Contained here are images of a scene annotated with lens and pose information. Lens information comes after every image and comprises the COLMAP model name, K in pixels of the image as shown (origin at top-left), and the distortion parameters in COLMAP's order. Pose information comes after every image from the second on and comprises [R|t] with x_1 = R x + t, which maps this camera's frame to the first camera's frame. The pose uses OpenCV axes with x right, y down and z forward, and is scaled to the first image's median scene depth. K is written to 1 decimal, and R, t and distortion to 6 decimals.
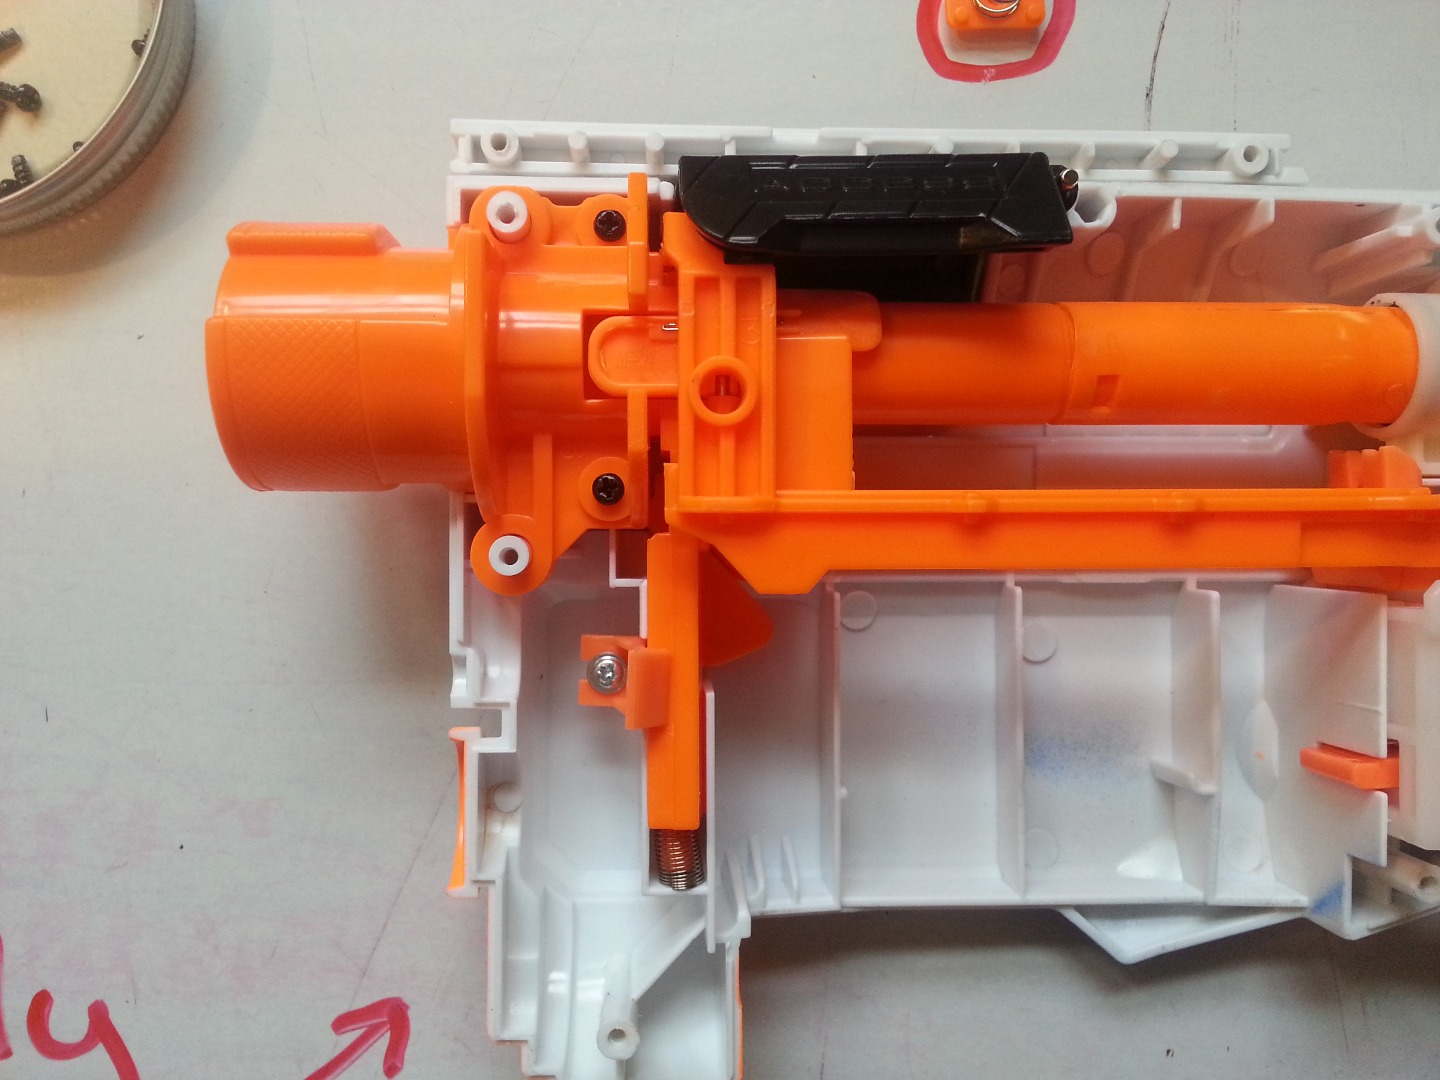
lens RADIAL K [[1162.2, 0, 661.9], [0, 1162.2, 515.7], [0, 0, 1]] dist [0.041545, -0.096751]
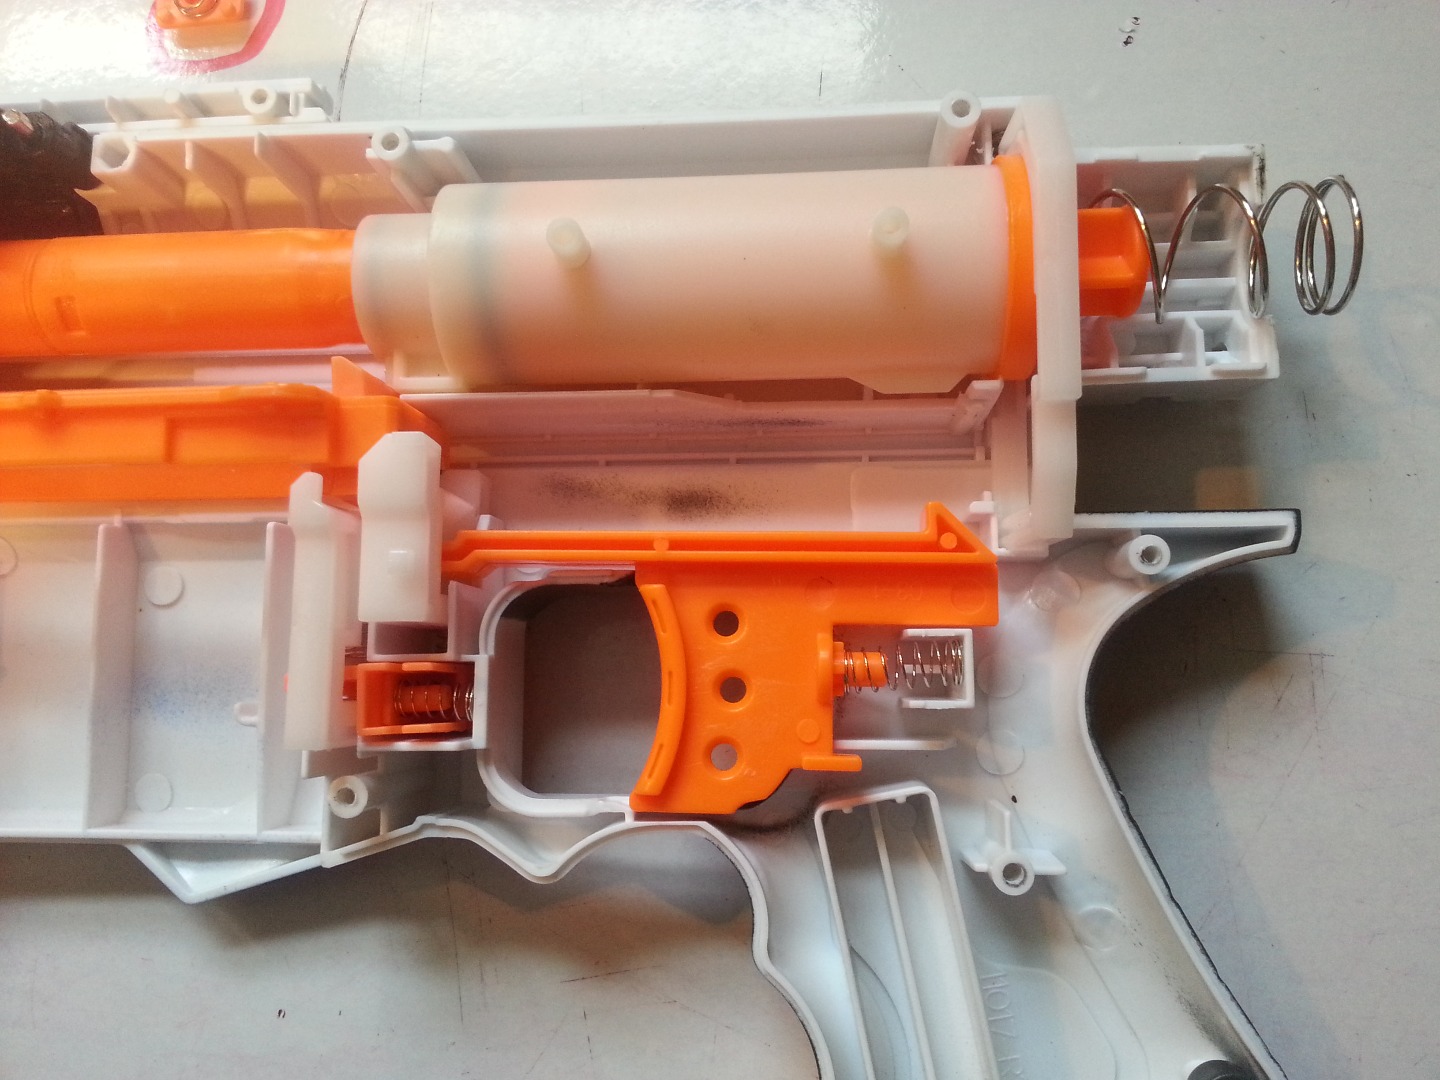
lens RADIAL K [[1162.2, 0, 720.8], [0, 1162.2, 525.8], [0, 0, 1]] dist [0.041545, -0.096751]
pose [[0.992843, -0.019441, -0.117835, 1.038870], [0.006296, 0.993810, -0.110917, 0.193101], [0.119262, 0.109381, 0.986819, 0.054633]]
